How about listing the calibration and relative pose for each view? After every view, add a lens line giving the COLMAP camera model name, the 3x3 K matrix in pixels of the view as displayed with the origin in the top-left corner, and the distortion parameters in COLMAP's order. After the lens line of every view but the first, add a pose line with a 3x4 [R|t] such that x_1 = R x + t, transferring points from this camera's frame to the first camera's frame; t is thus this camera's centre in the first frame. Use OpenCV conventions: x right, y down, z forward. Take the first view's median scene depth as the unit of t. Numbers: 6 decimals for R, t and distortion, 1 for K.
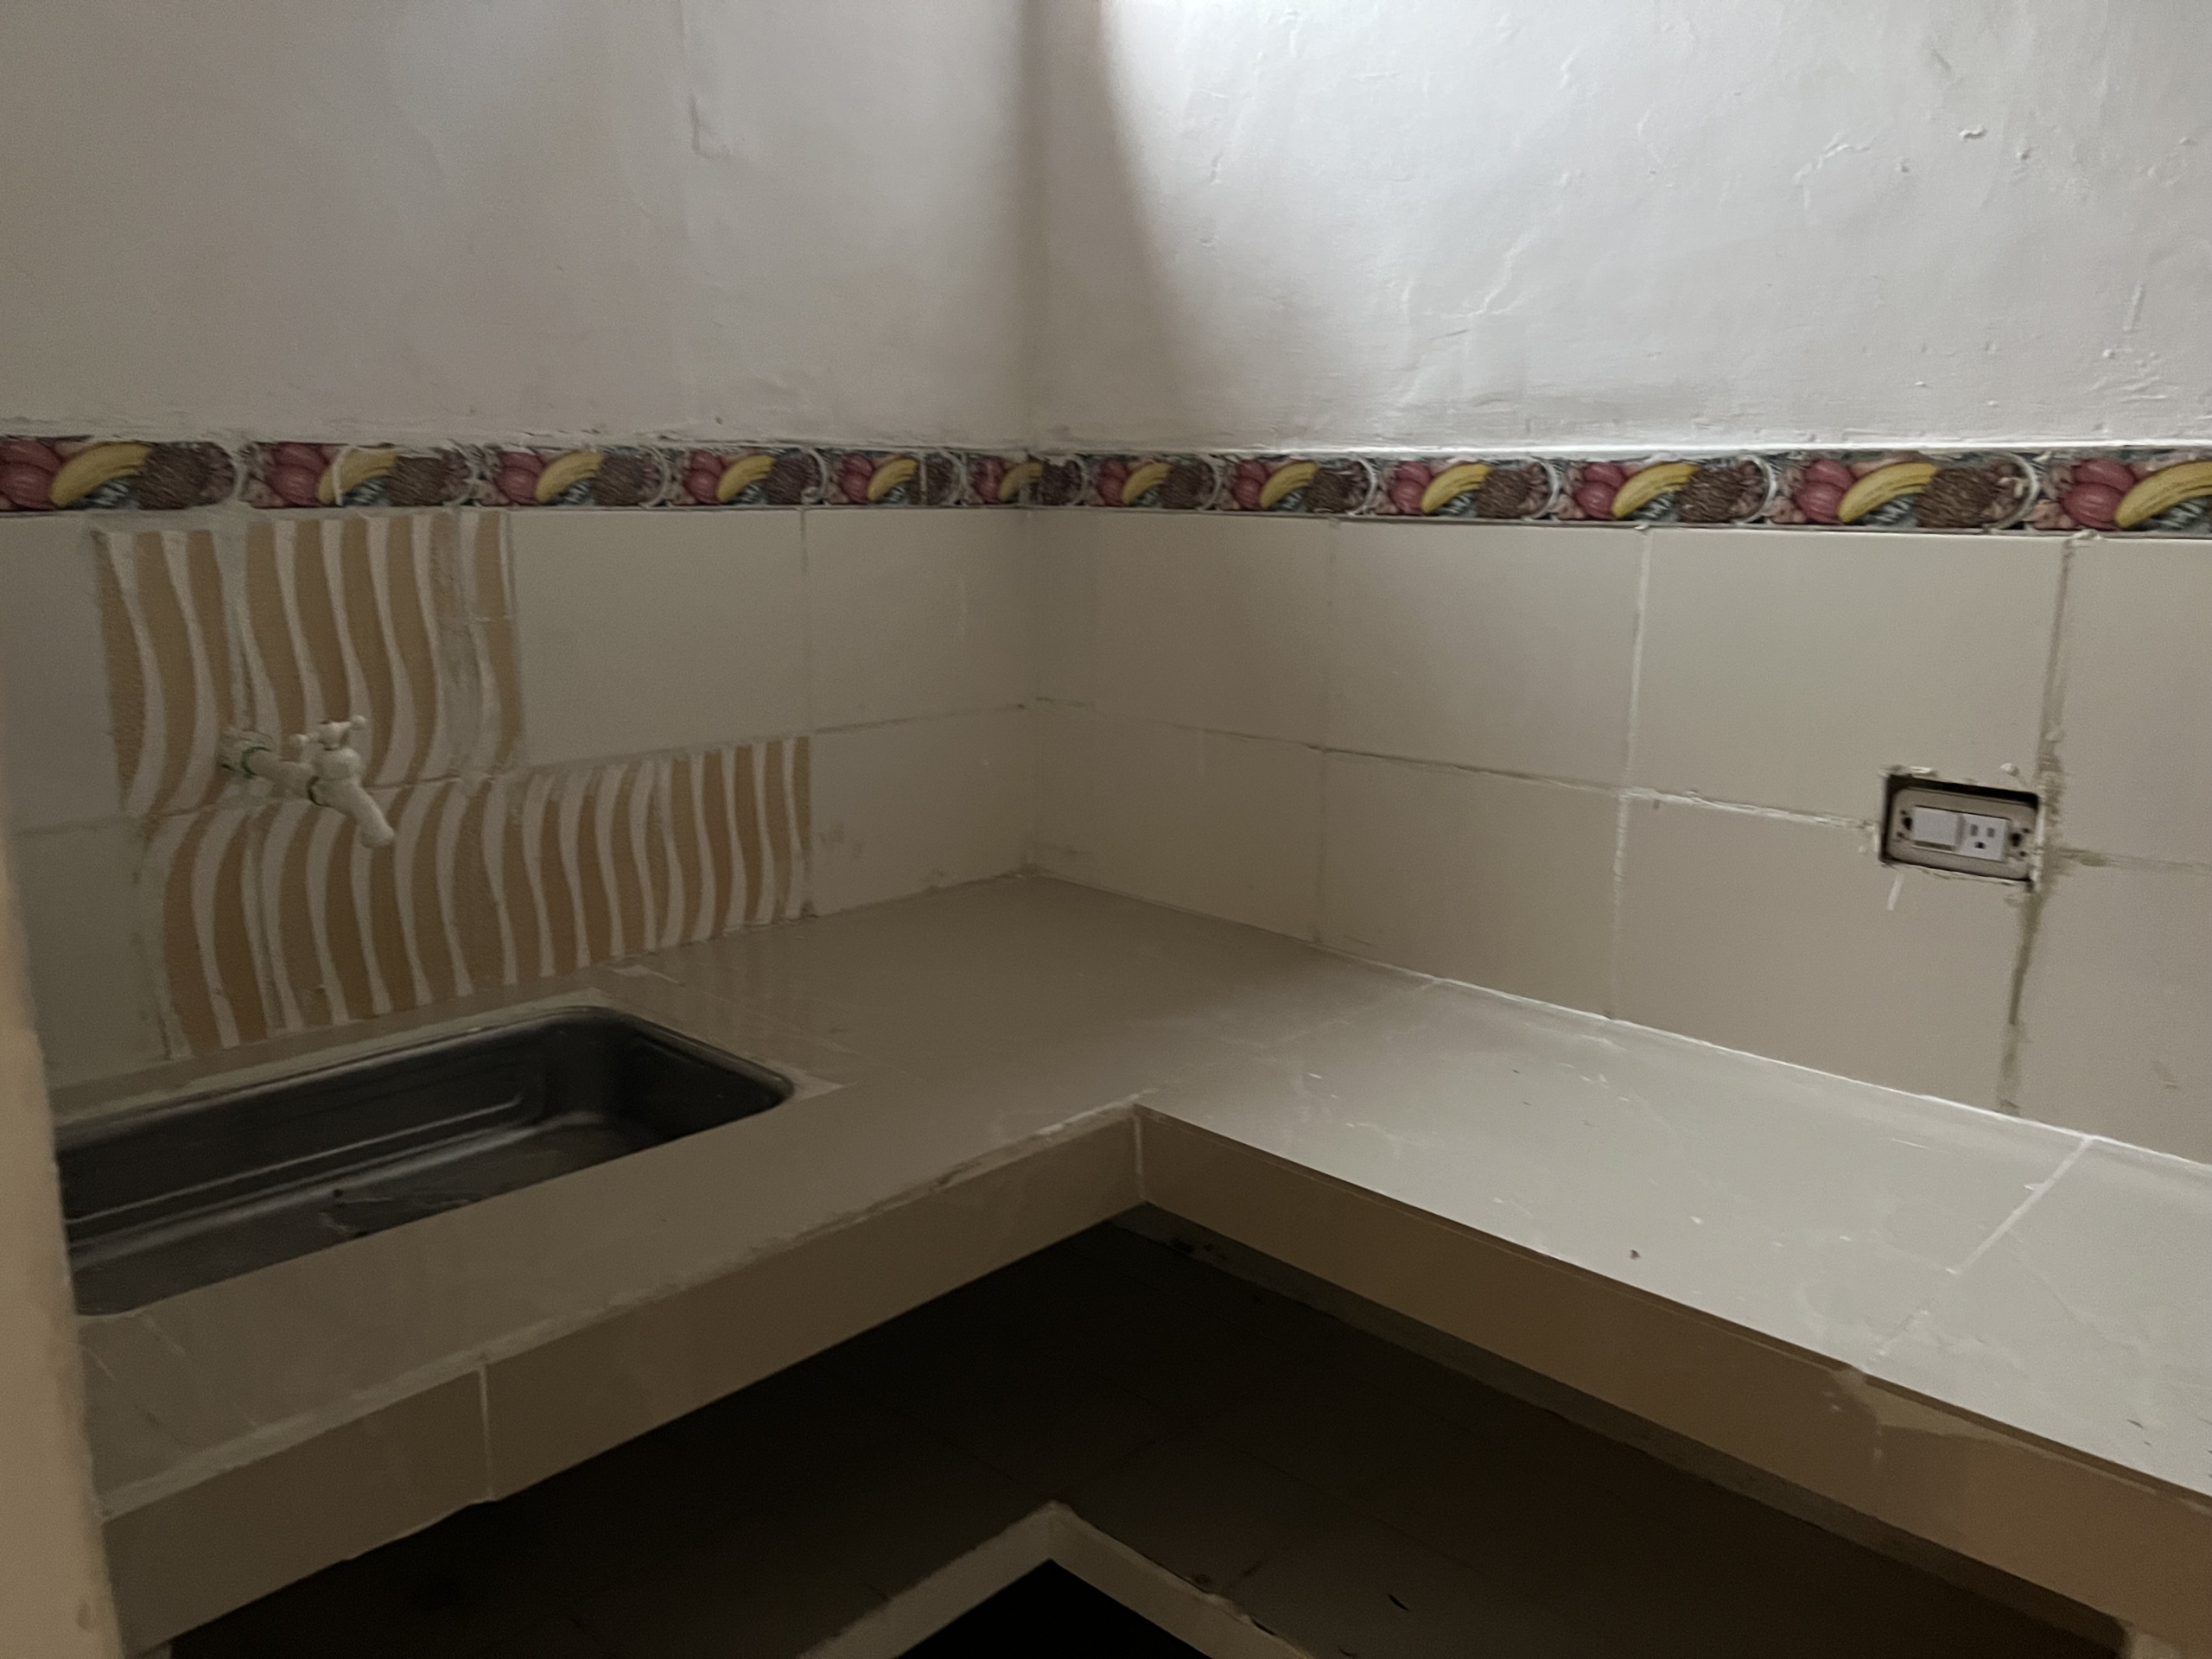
lens RADIAL K [[1663.4, 0, 1106.0], [0, 1663.4, 829.5], [0, 0, 1]] dist [0.051763, -0.092326]
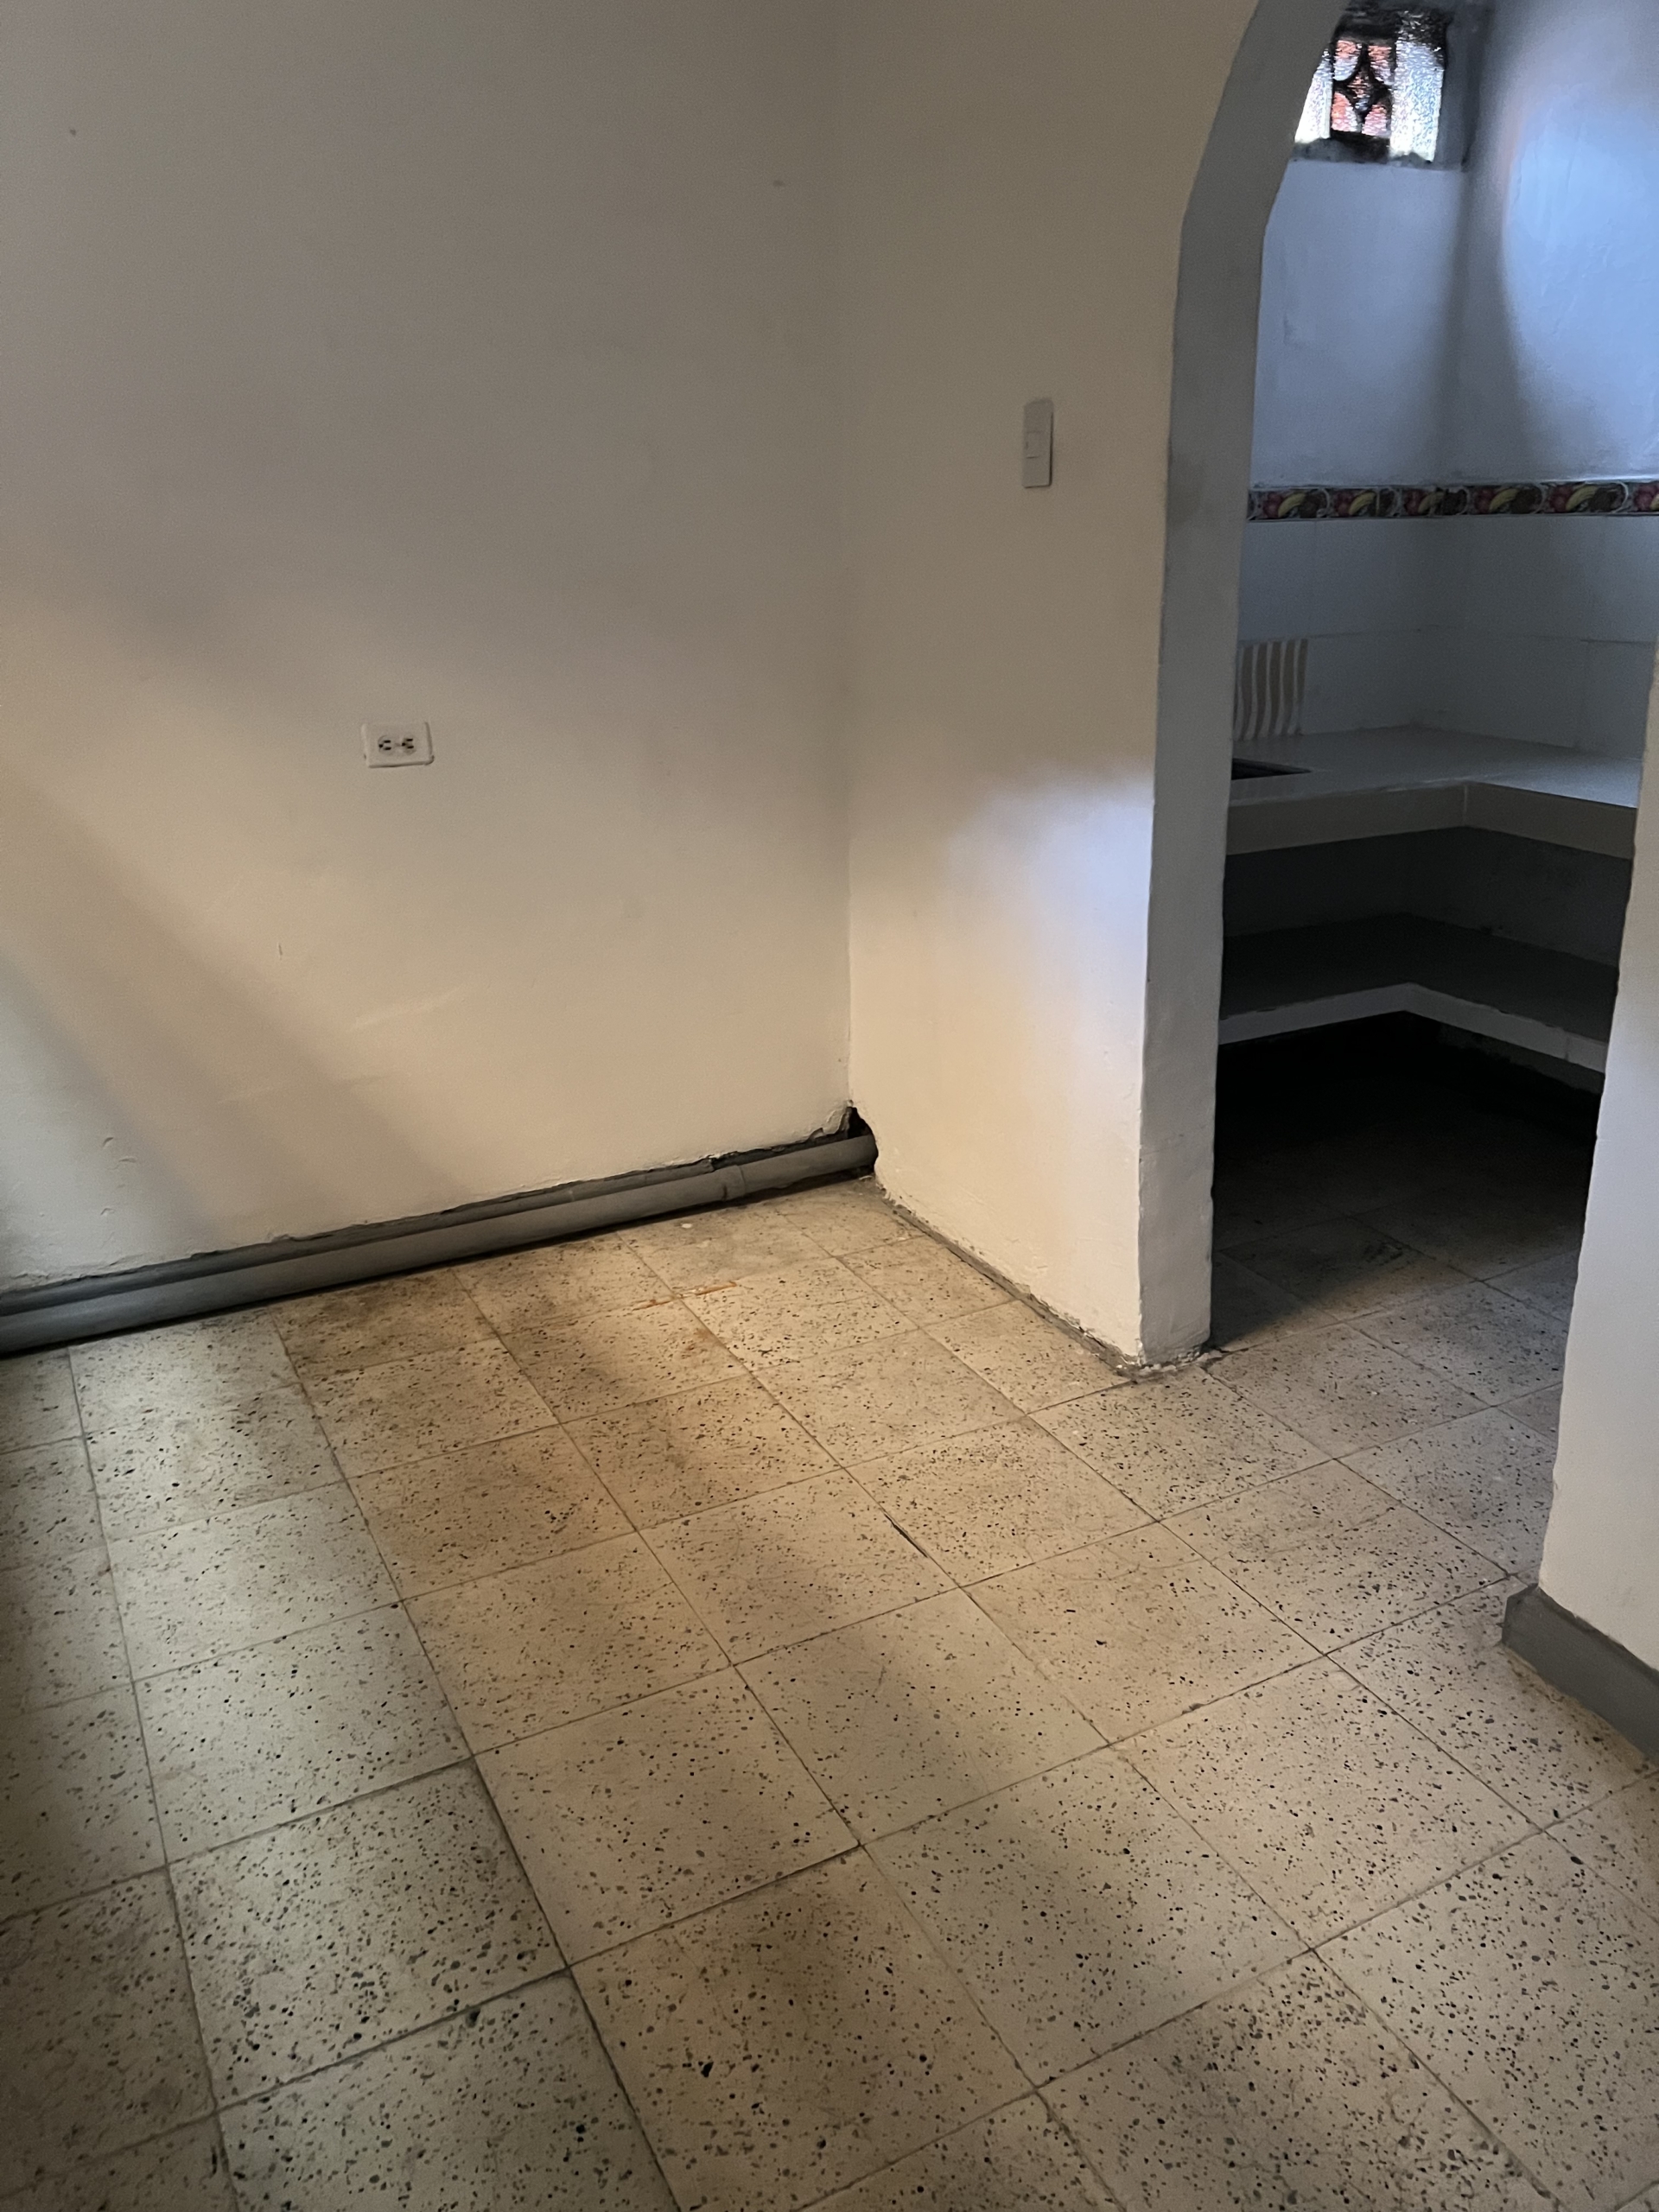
lens RADIAL K [[1663.4, 0, 829.5], [0, 1663.4, 1106.0], [0, 0, 1]] dist [0.051763, -0.092326]
pose [[0.936758, 0.084567, -0.339606, 0.015356], [-0.041905, 0.990488, 0.131059, 0.325341], [0.347459, -0.108540, 0.931392, -1.411106]]
